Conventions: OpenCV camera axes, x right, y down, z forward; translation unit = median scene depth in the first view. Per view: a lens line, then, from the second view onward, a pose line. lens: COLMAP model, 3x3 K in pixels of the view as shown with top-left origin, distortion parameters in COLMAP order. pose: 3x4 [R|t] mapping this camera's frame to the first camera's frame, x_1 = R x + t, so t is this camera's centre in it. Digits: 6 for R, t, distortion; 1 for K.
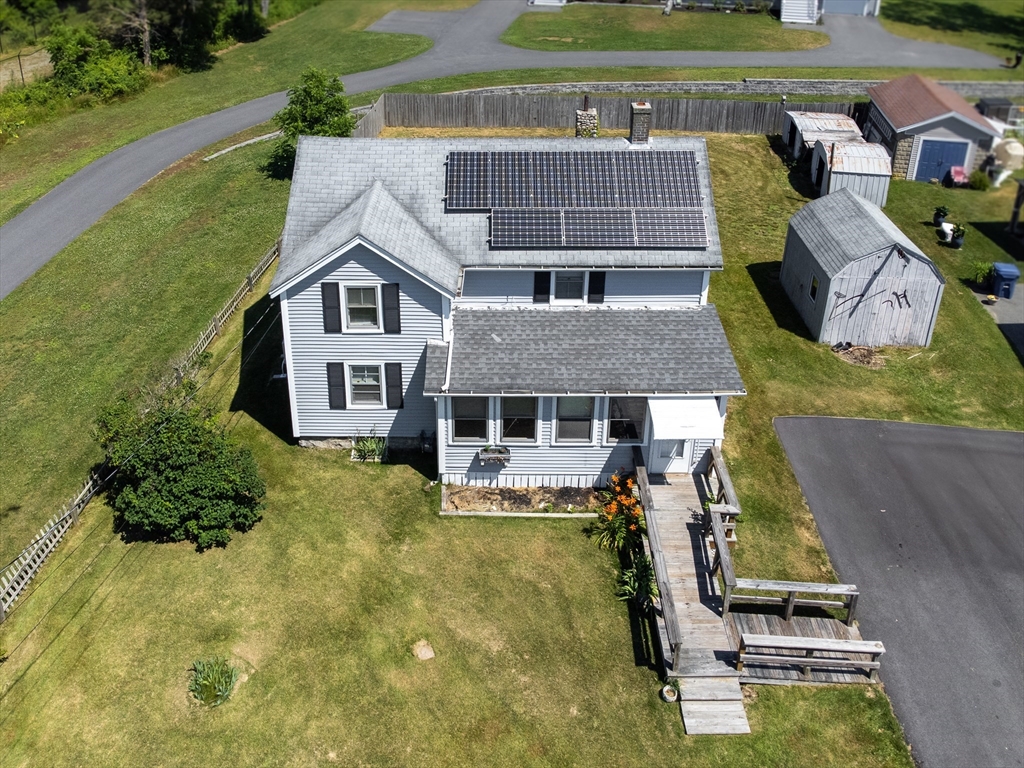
lens RADIAL K [[736.9, 0, 530.3], [0, 736.9, 383.9], [0, 0, 1]] dist [-0.008216, 0.002861]
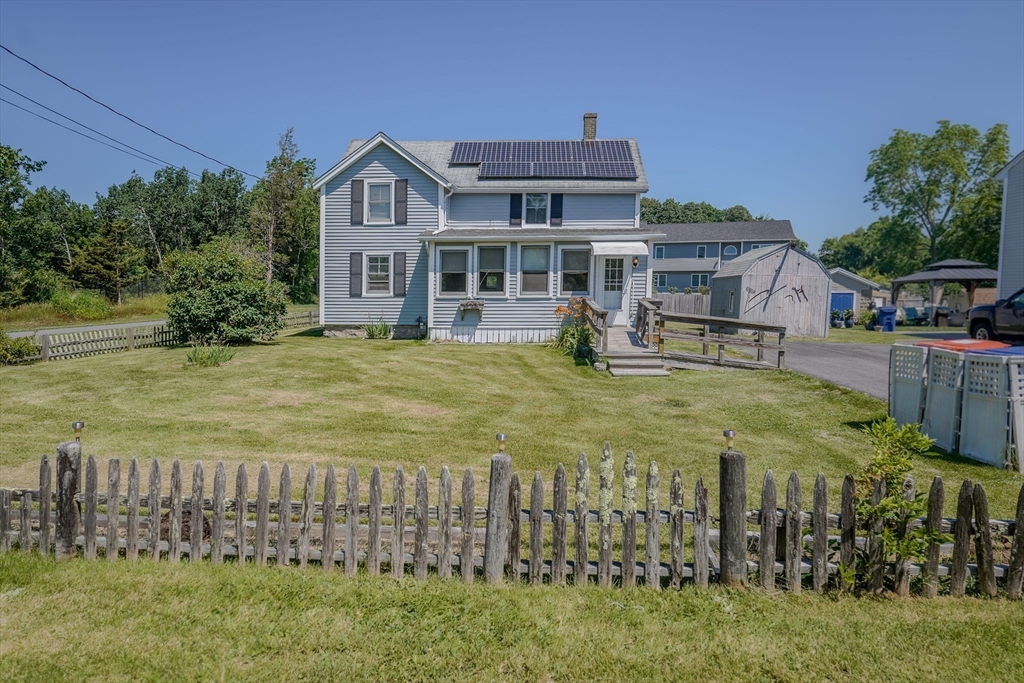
lens RADIAL K [[566.5, 0, 514.4], [0, 566.5, 313.5], [0, 0, 1]] dist [0.003599, -0.000099]
pose [[0.999394, 0.020156, -0.028374, 0.050665], [-0.027713, 0.954039, -0.298399, 0.385071], [0.021055, 0.299004, 0.954020, 0.074473]]
